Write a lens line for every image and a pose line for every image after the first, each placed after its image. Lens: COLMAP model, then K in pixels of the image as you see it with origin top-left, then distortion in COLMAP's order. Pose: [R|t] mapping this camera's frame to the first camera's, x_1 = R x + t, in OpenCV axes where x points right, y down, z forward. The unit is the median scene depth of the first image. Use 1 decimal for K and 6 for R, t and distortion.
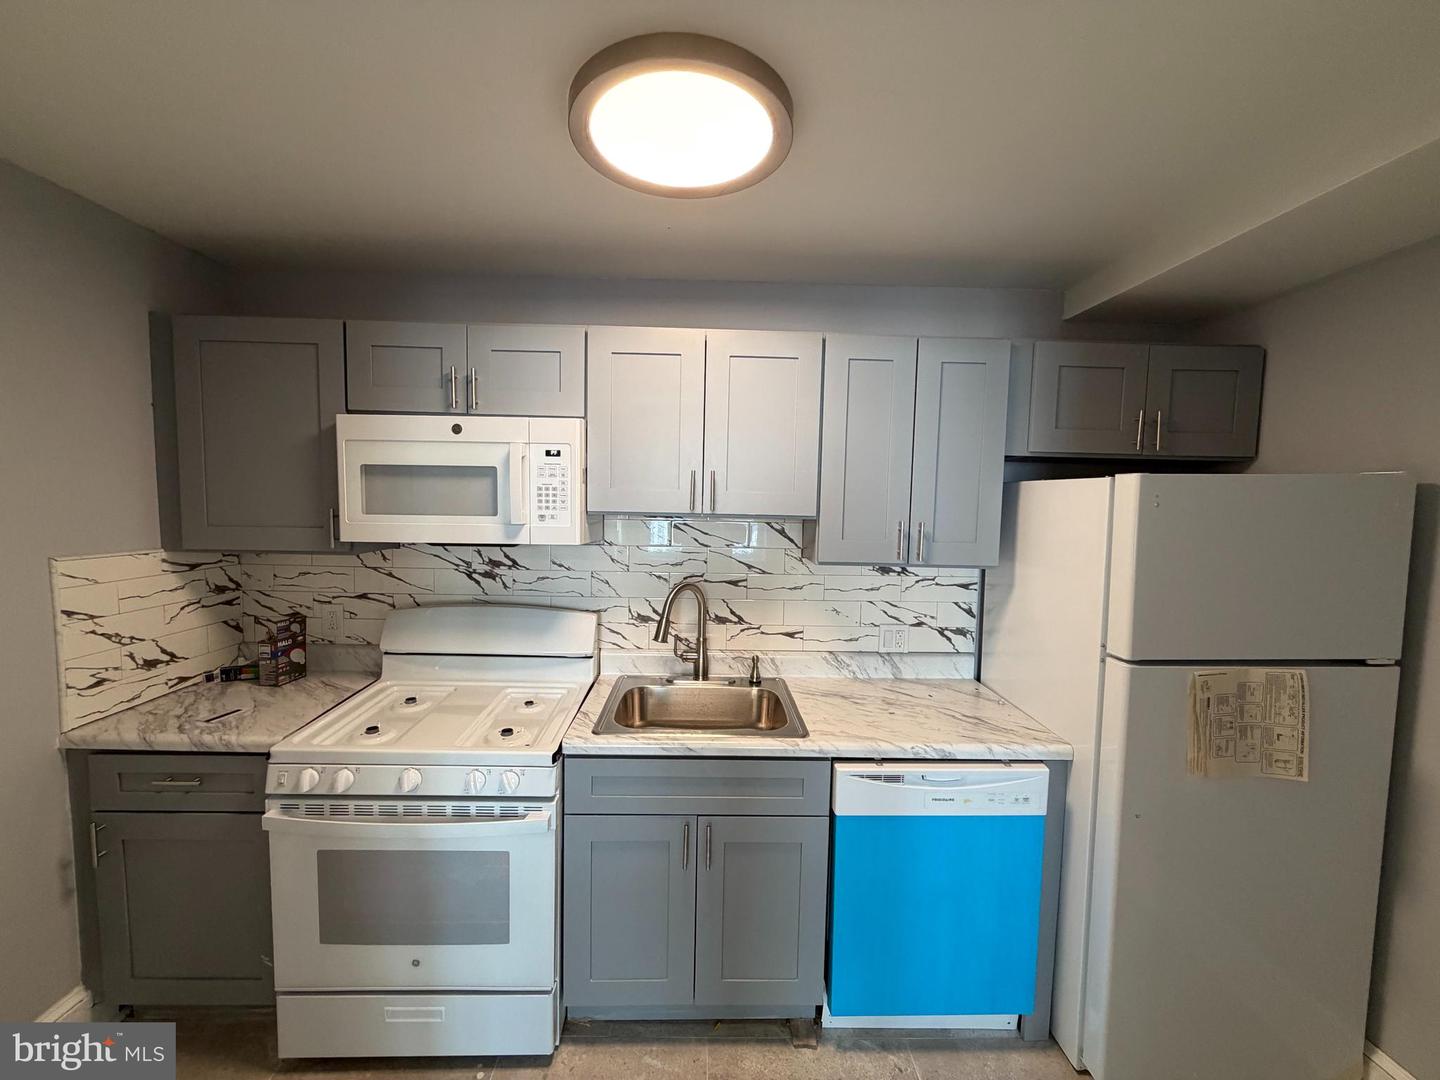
lens RADIAL K [[575.4, 0, 717.3], [0, 575.4, 541.2], [0, 0, 1]] dist [-0.000475, -0.000037]
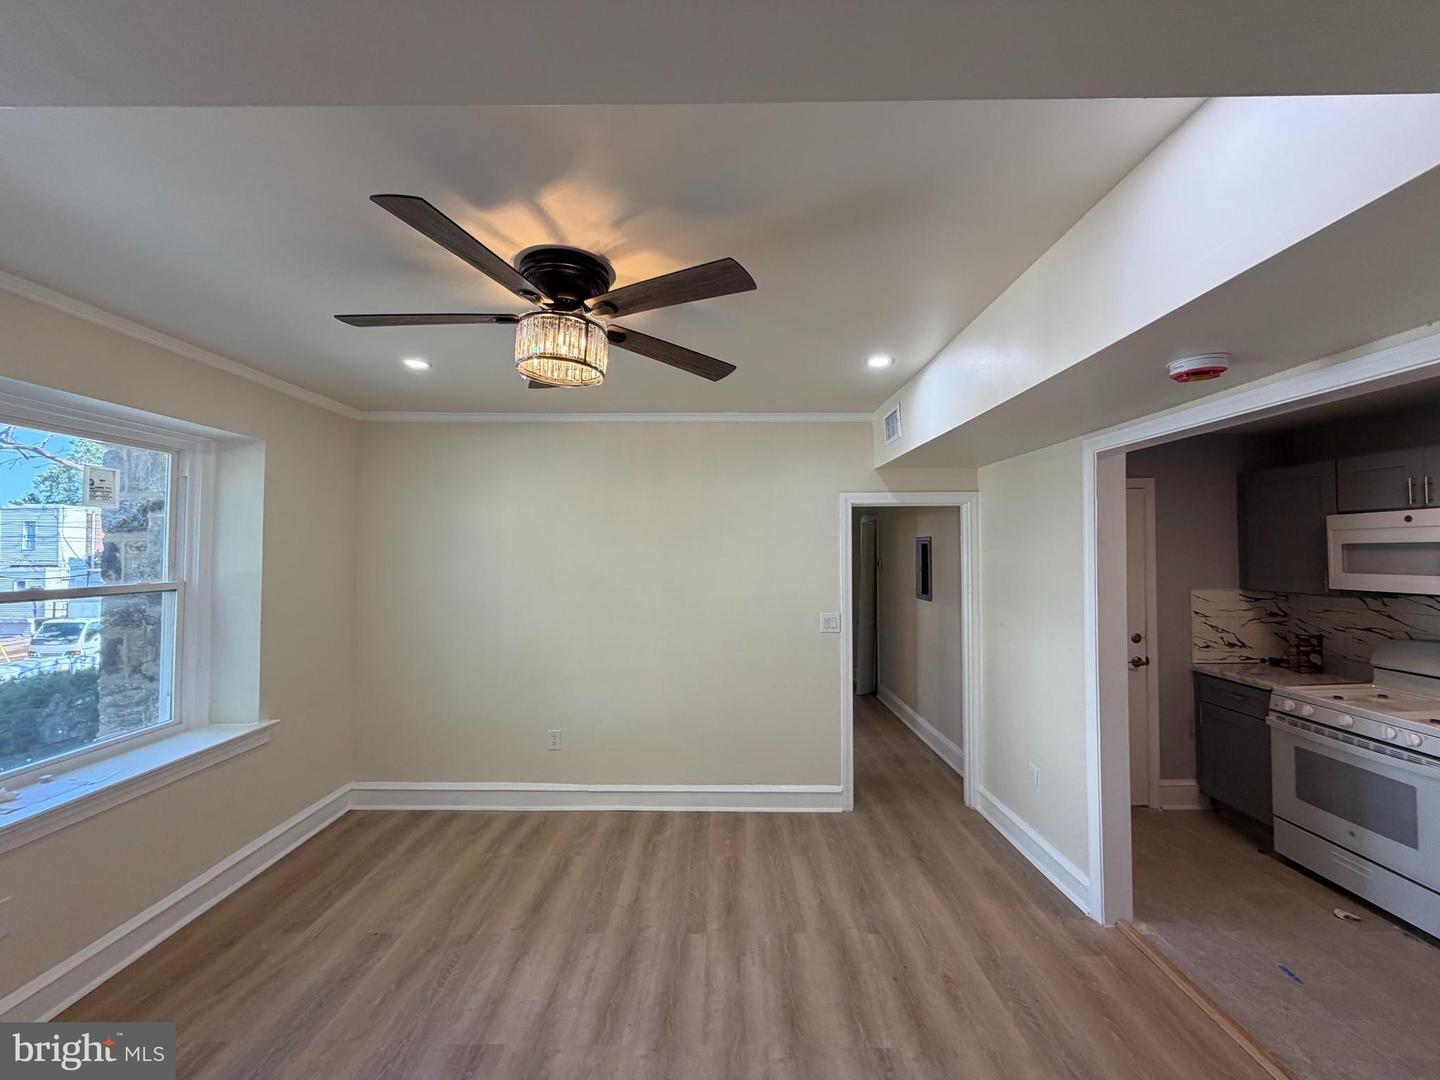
lens RADIAL K [[575.4, 0, 718.1], [0, 575.4, 539.1], [0, 0, 1]] dist [-0.000475, -0.000037]
pose [[-0.021001, -0.042333, -0.998883, 1.123077], [-0.071552, 0.996605, -0.040732, 0.054666], [0.997216, 0.070617, -0.023958, -0.804729]]
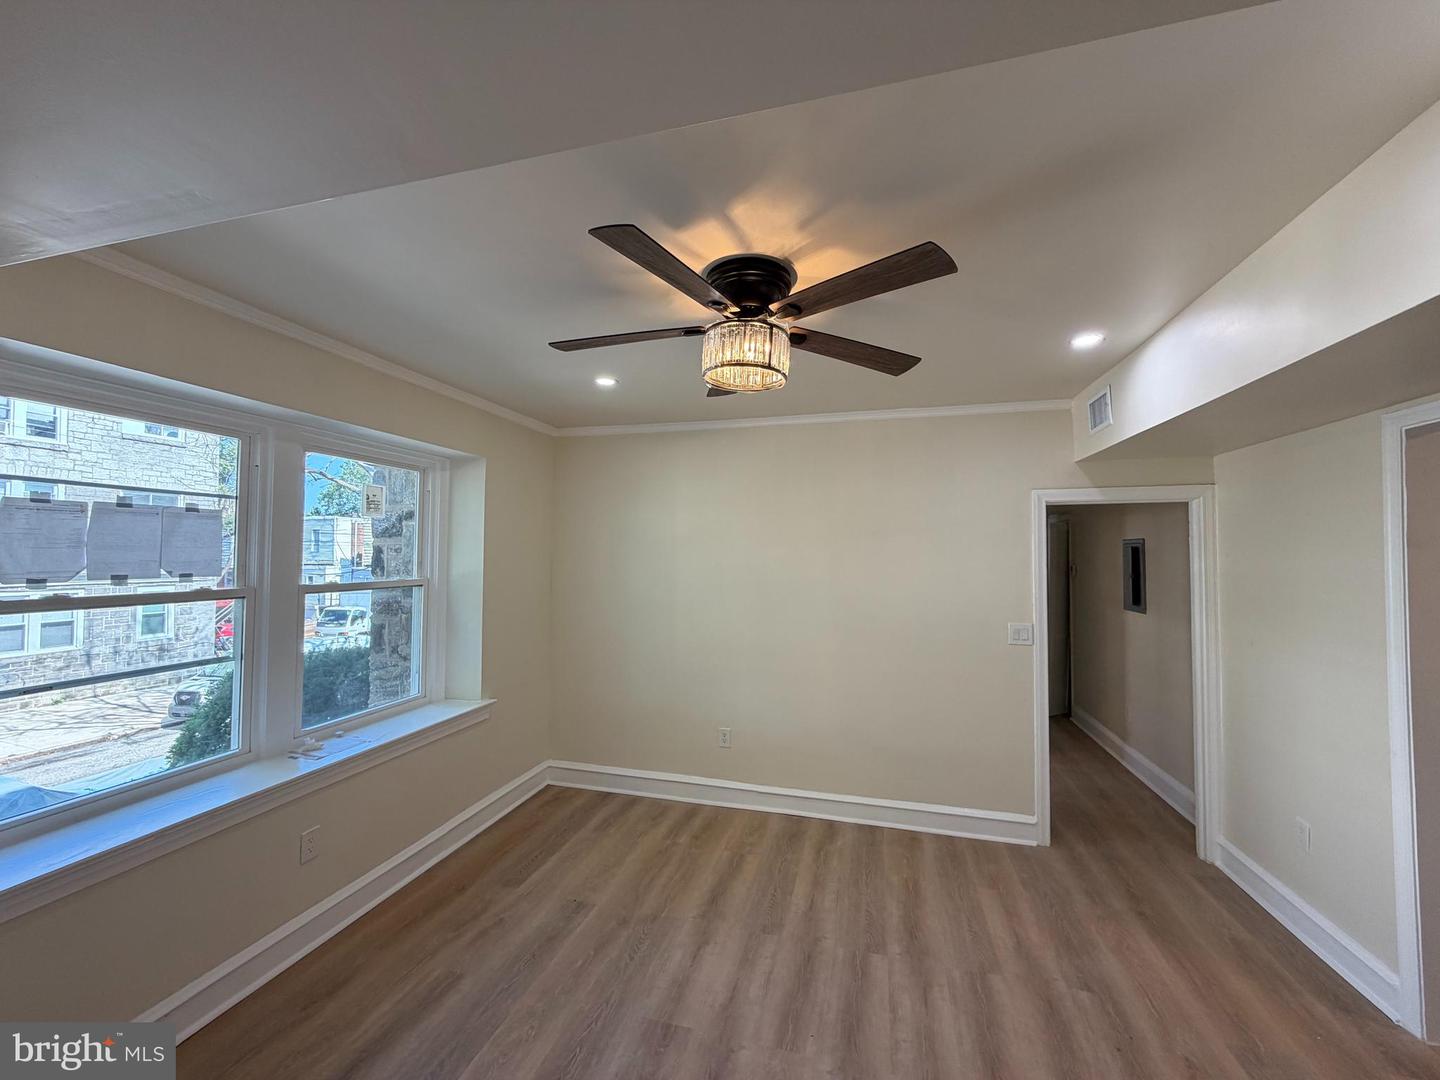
lens RADIAL K [[575.4, 0, 716.1], [0, 575.4, 539.1], [0, 0, 1]] dist [-0.000475, -0.000037]
pose [[-0.281554, -0.047845, -0.958352, 1.120186], [-0.077746, 0.996610, -0.026914, 0.060725], [0.956390, 0.066930, -0.284320, -0.868999]]
